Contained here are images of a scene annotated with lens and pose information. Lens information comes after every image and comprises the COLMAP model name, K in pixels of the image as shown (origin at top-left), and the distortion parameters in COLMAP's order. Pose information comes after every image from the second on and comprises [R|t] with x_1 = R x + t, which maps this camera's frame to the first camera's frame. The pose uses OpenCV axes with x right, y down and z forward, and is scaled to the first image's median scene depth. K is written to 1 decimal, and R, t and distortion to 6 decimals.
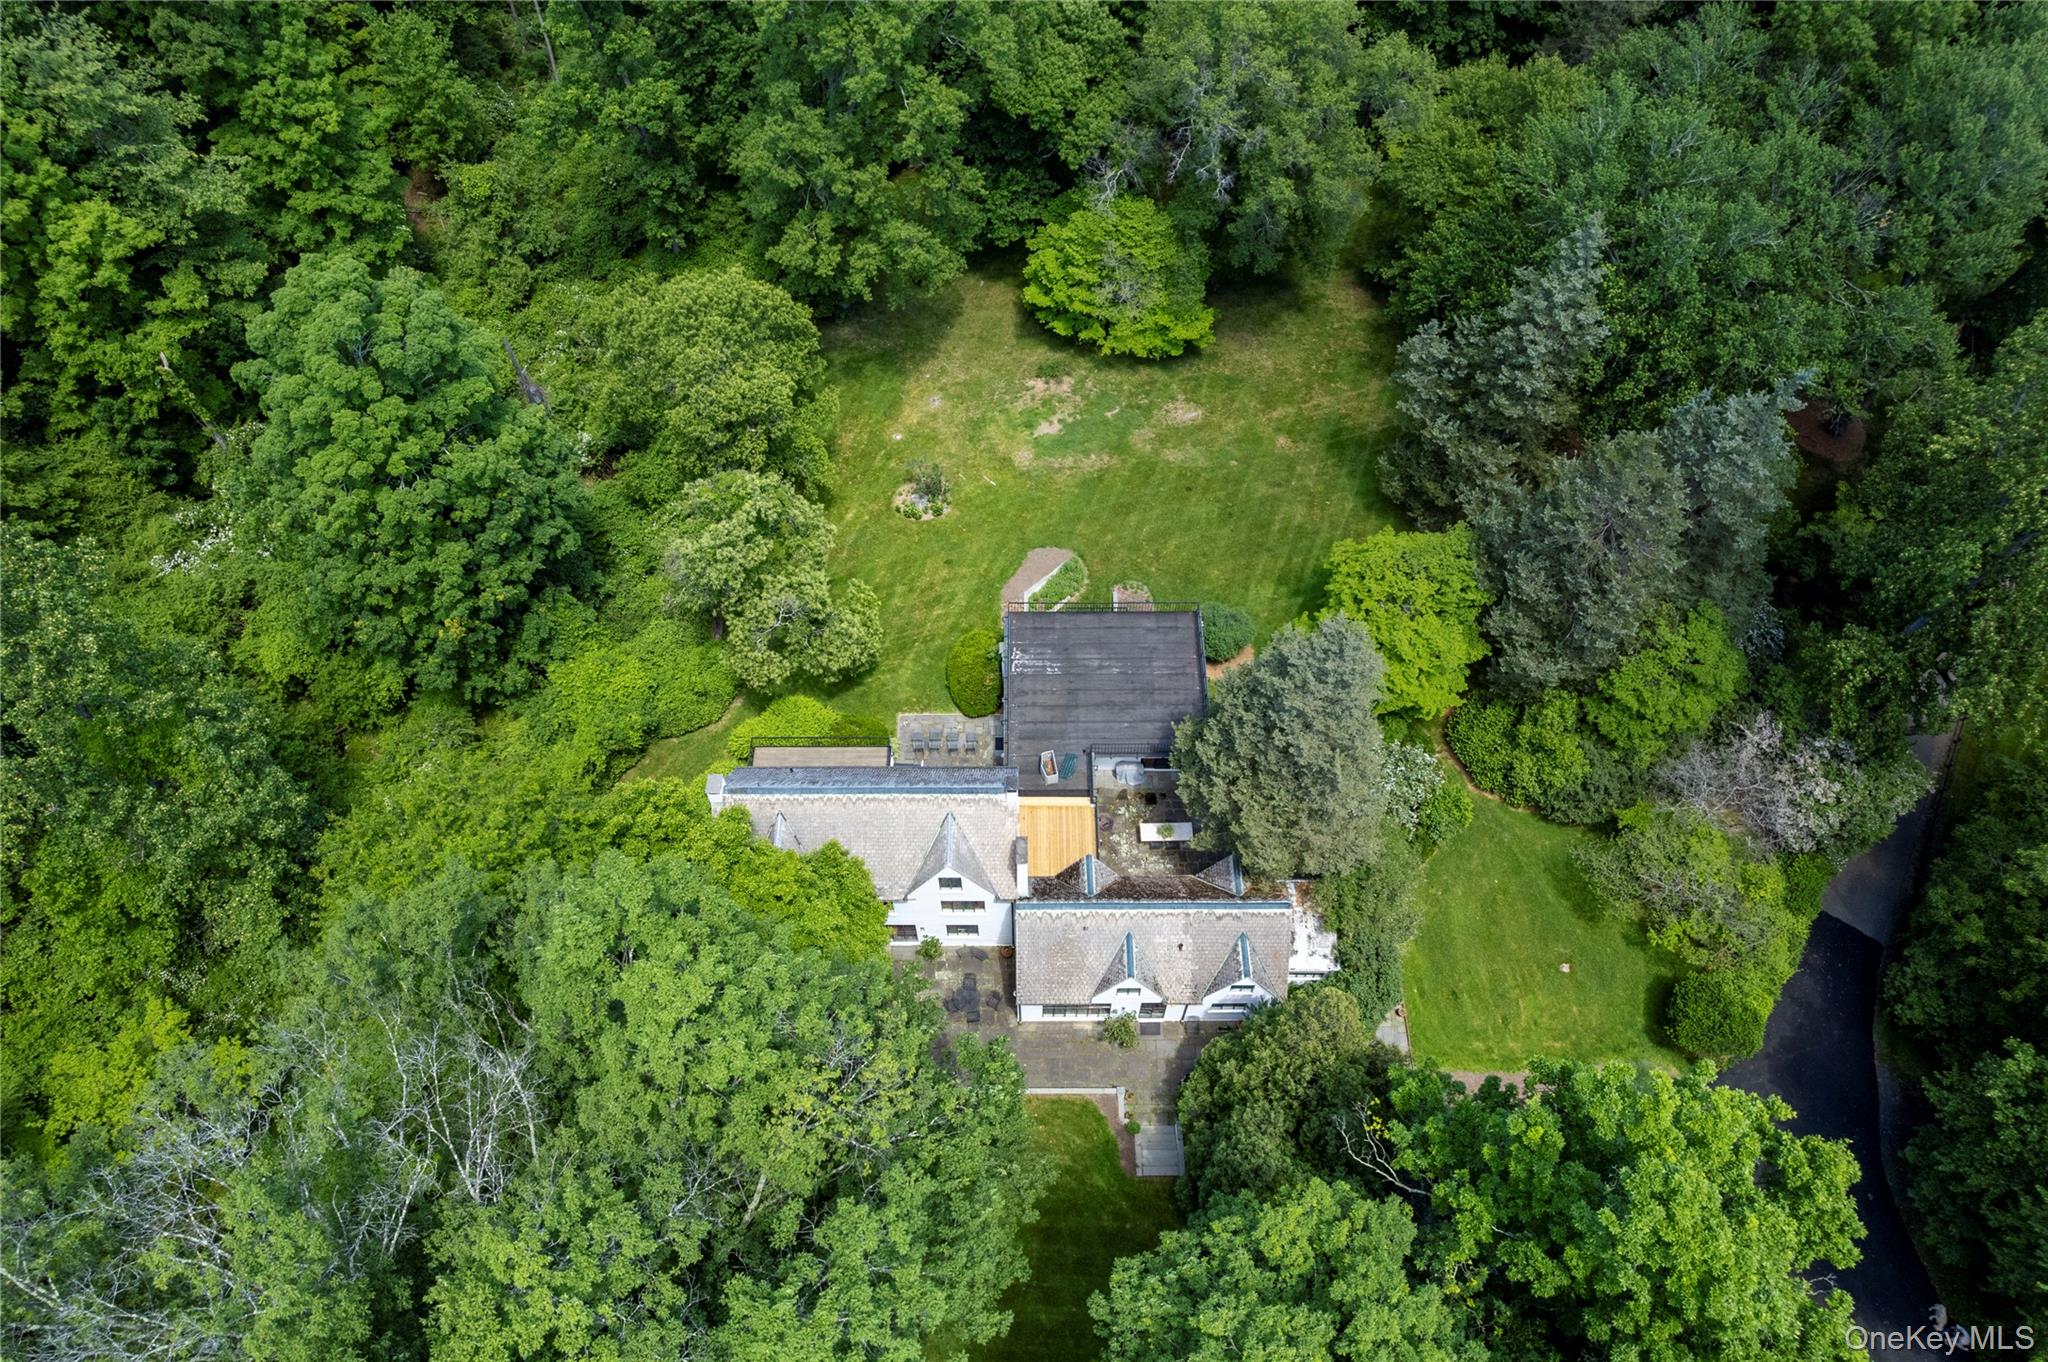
lens RADIAL K [[1310.1, 0, 1024.1], [0, 1310.1, 674.7], [0, 0, 1]] dist [-0.043687, 0.014173]
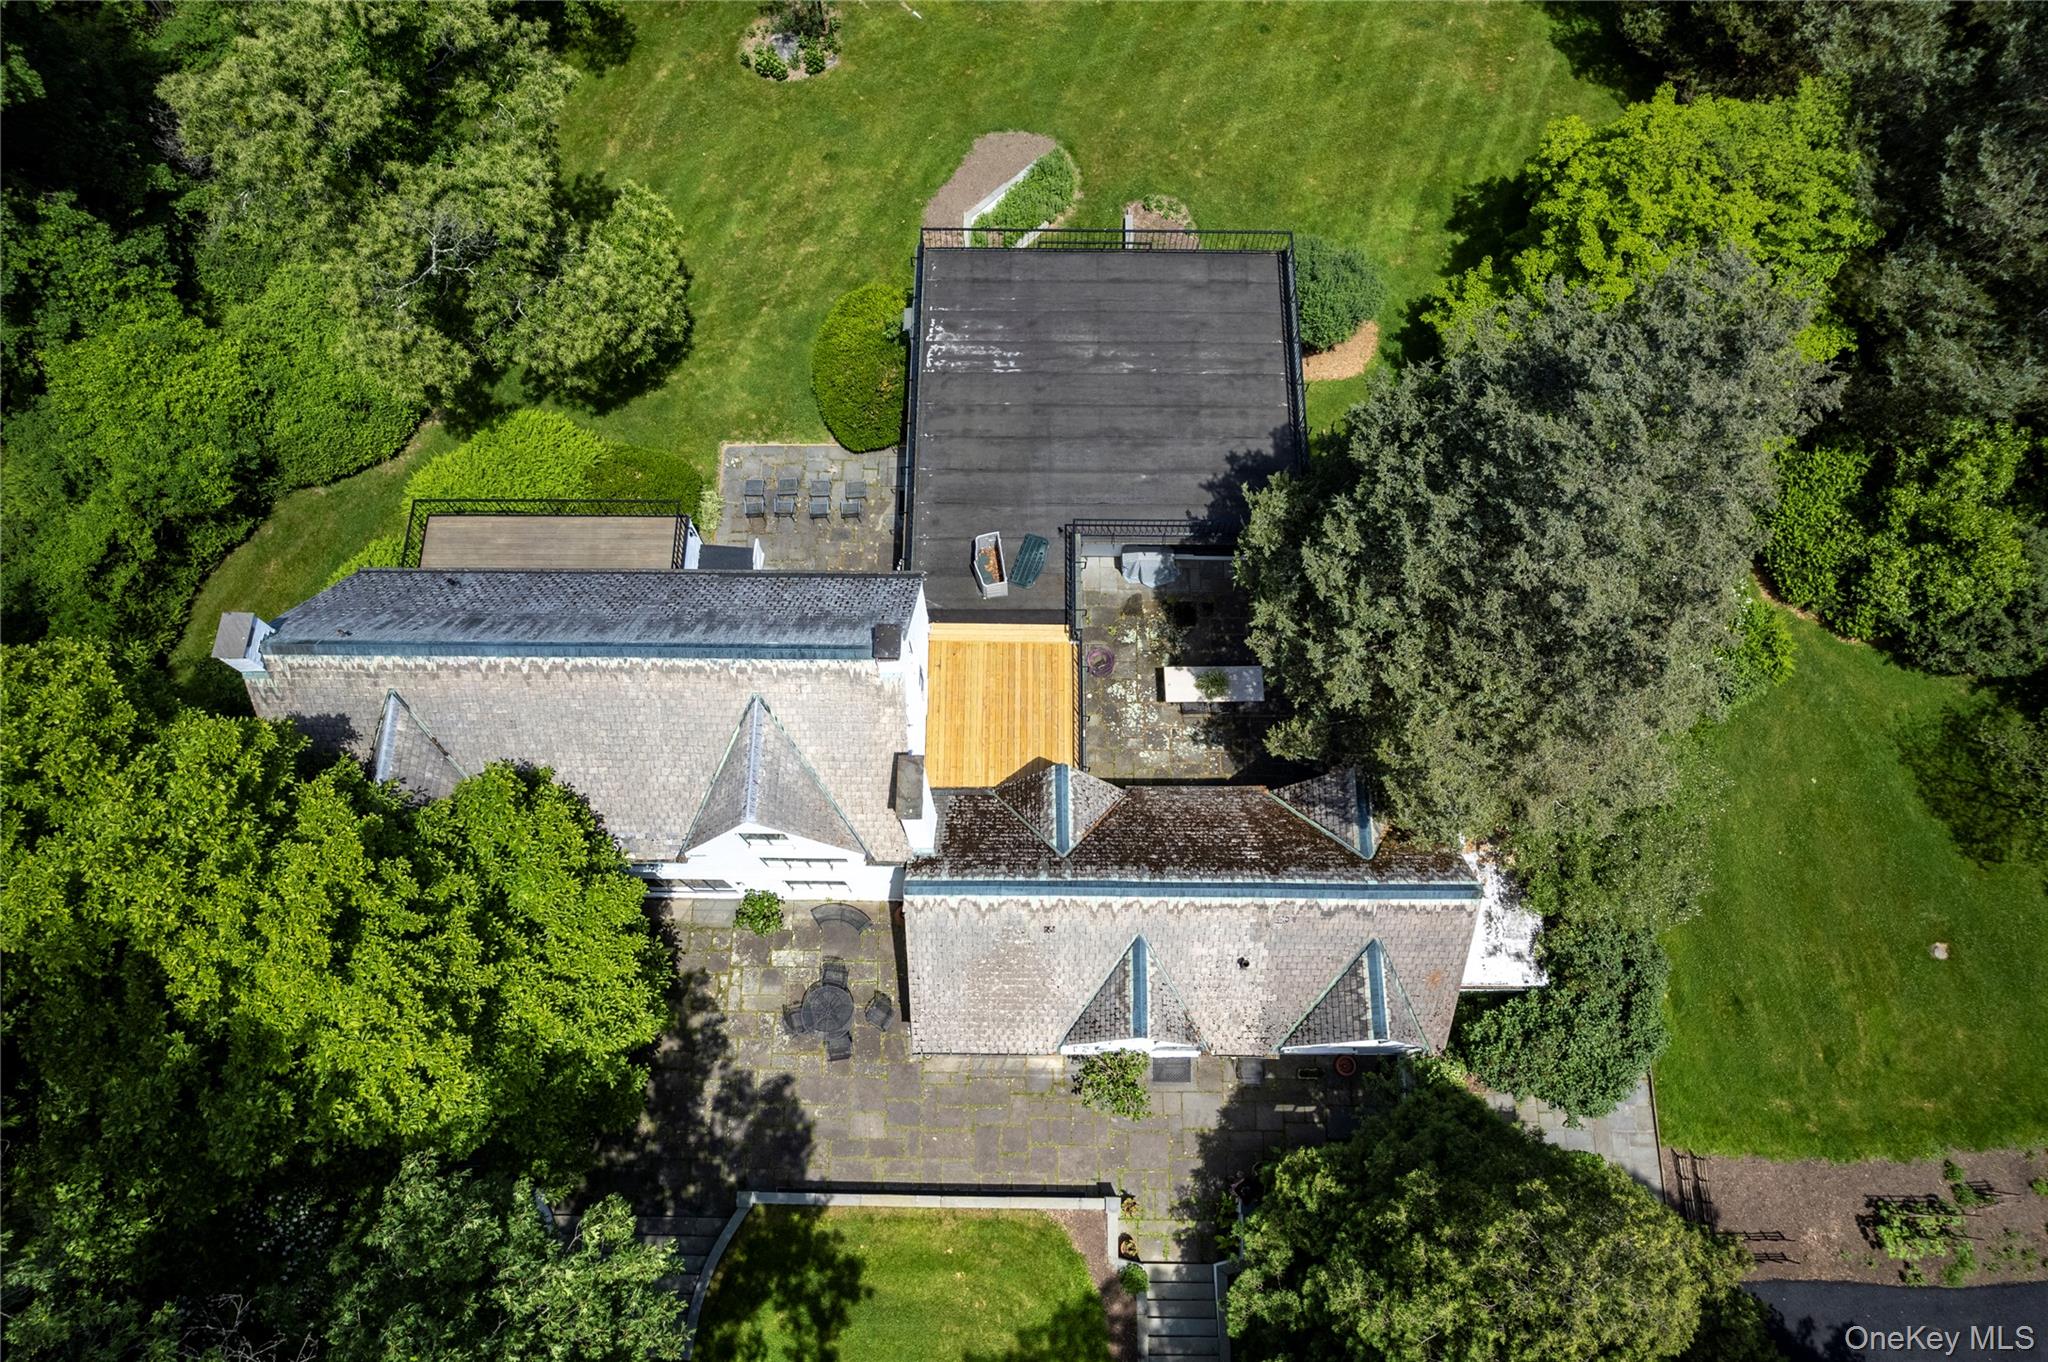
lens RADIAL K [[1310.1, 0, 1014.5], [0, 1310.1, 687.5], [0, 0, 1]] dist [-0.043687, 0.014173]
pose [[0.999911, 0.011589, -0.006569, 0.032612], [-0.009478, 0.965424, 0.260512, -0.016119], [0.009361, -0.260426, 0.965448, 0.501112]]
